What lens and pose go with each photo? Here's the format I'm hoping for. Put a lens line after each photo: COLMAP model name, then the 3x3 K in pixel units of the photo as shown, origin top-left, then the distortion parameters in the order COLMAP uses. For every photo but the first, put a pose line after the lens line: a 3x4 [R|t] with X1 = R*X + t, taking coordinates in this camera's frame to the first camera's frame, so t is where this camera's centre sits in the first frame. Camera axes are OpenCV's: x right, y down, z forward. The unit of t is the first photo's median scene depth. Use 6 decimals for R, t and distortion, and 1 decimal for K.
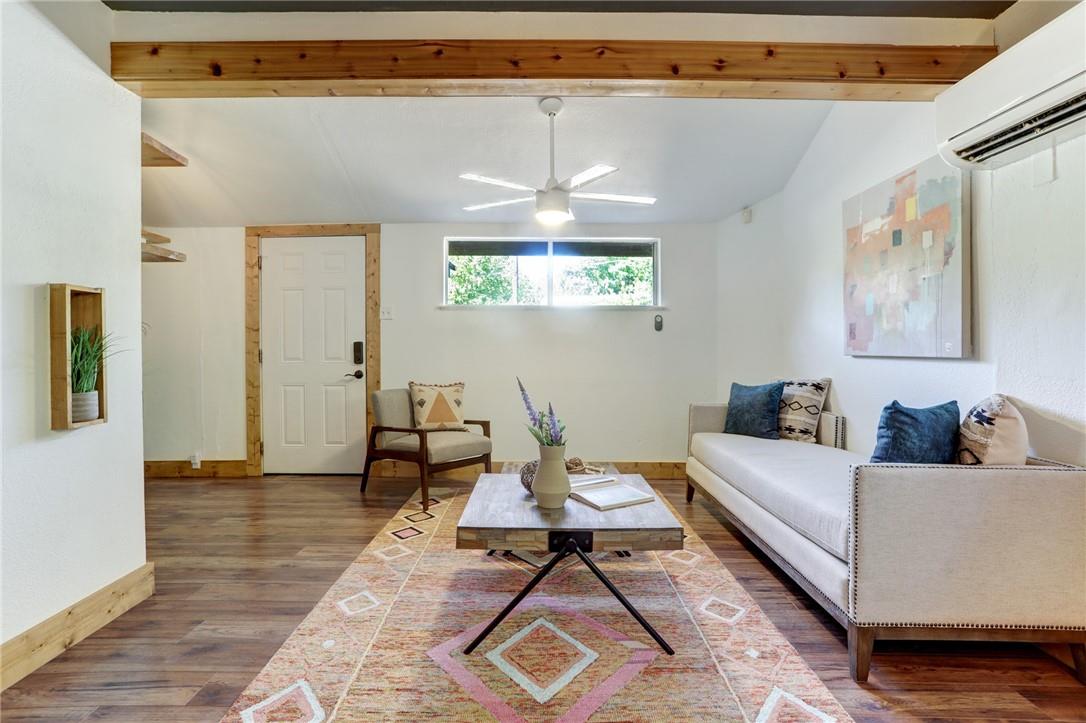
lens RADIAL K [[530.1, 0, 541.1], [0, 530.1, 360.3], [0, 0, 1]] dist [-0.035220, 0.005311]
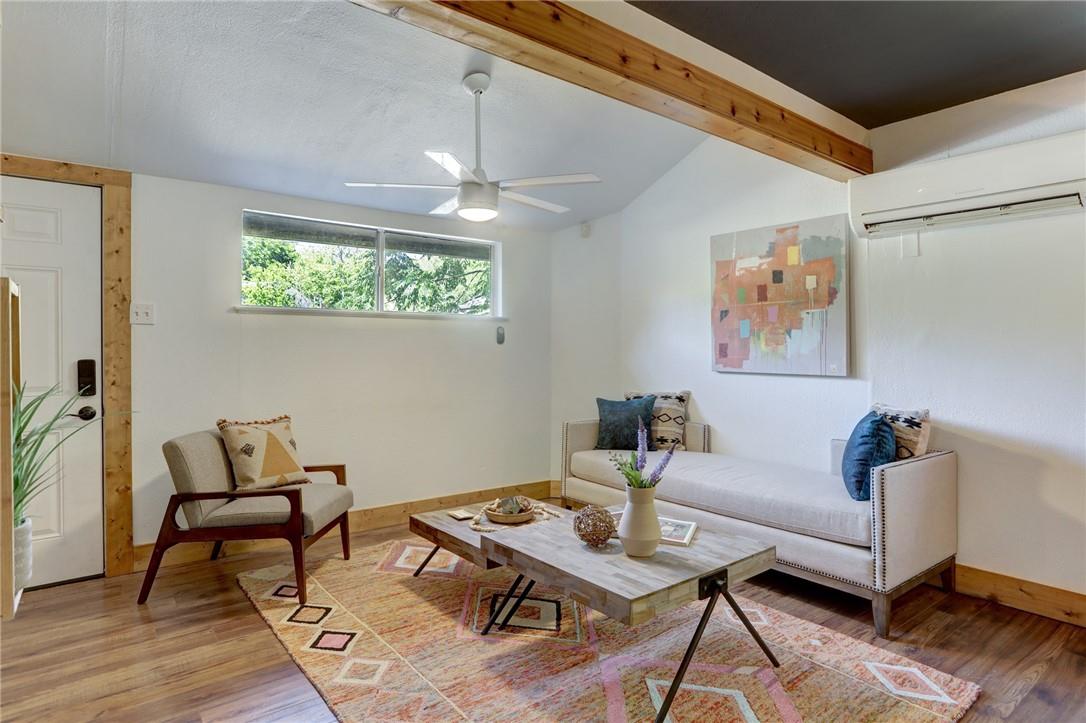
lens RADIAL K [[600.5, 0, 543.9], [0, 600.5, 355.6], [0, 0, 1]] dist [-0.029175, 0.004325]
pose [[0.785440, -0.009348, 0.618868, -0.520288], [0.013506, 0.999907, -0.002038, -0.045760], [-0.618791, 0.009959, 0.785493, 0.201816]]
